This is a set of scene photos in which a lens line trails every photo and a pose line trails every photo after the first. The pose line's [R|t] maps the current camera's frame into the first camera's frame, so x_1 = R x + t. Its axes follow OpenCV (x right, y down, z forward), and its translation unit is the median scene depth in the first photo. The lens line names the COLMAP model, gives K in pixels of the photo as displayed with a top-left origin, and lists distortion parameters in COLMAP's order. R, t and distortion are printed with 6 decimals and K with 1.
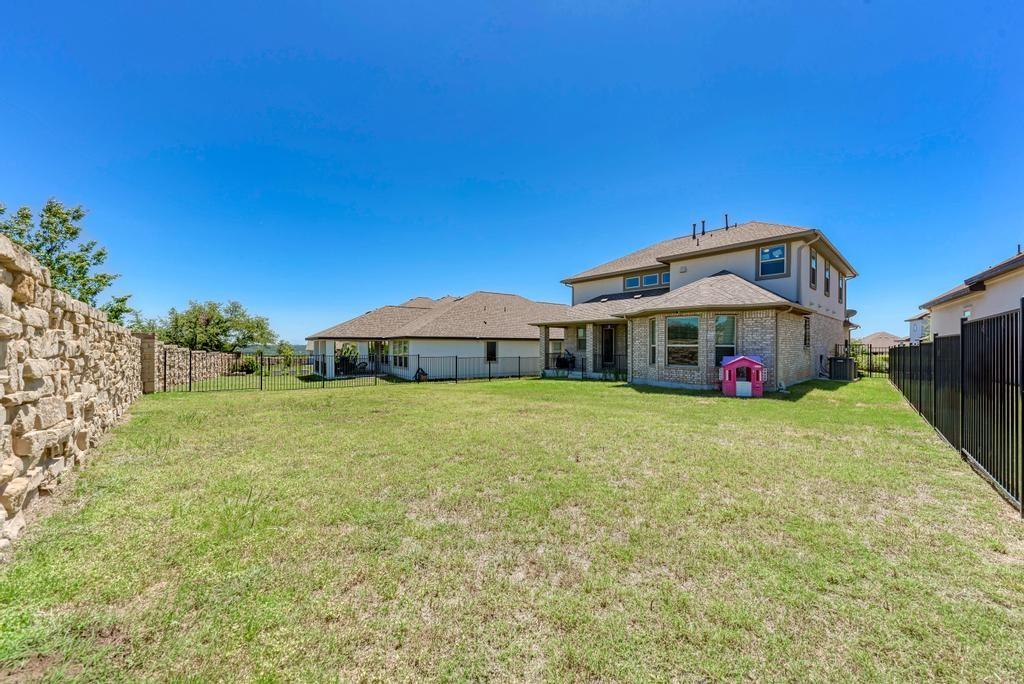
lens RADIAL K [[375.3, 0, 508.8], [0, 375.3, 344.4], [0, 0, 1]] dist [0.001277, -0.001183]
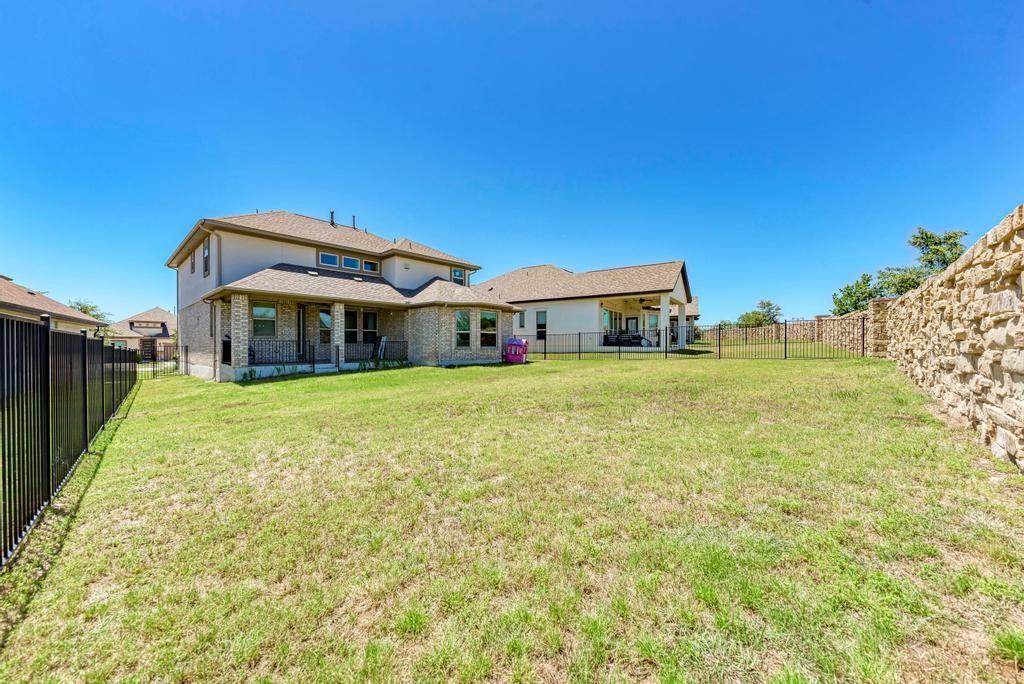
lens RADIAL K [[375.3, 0, 511.7], [0, 375.3, 347.0], [0, 0, 1]] dist [0.001277, -0.001183]
pose [[-0.109476, -0.000568, 0.993989, -0.645266], [-0.001464, 0.999999, 0.000411, 0.040220], [-0.993988, -0.001411, -0.109476, 0.755083]]
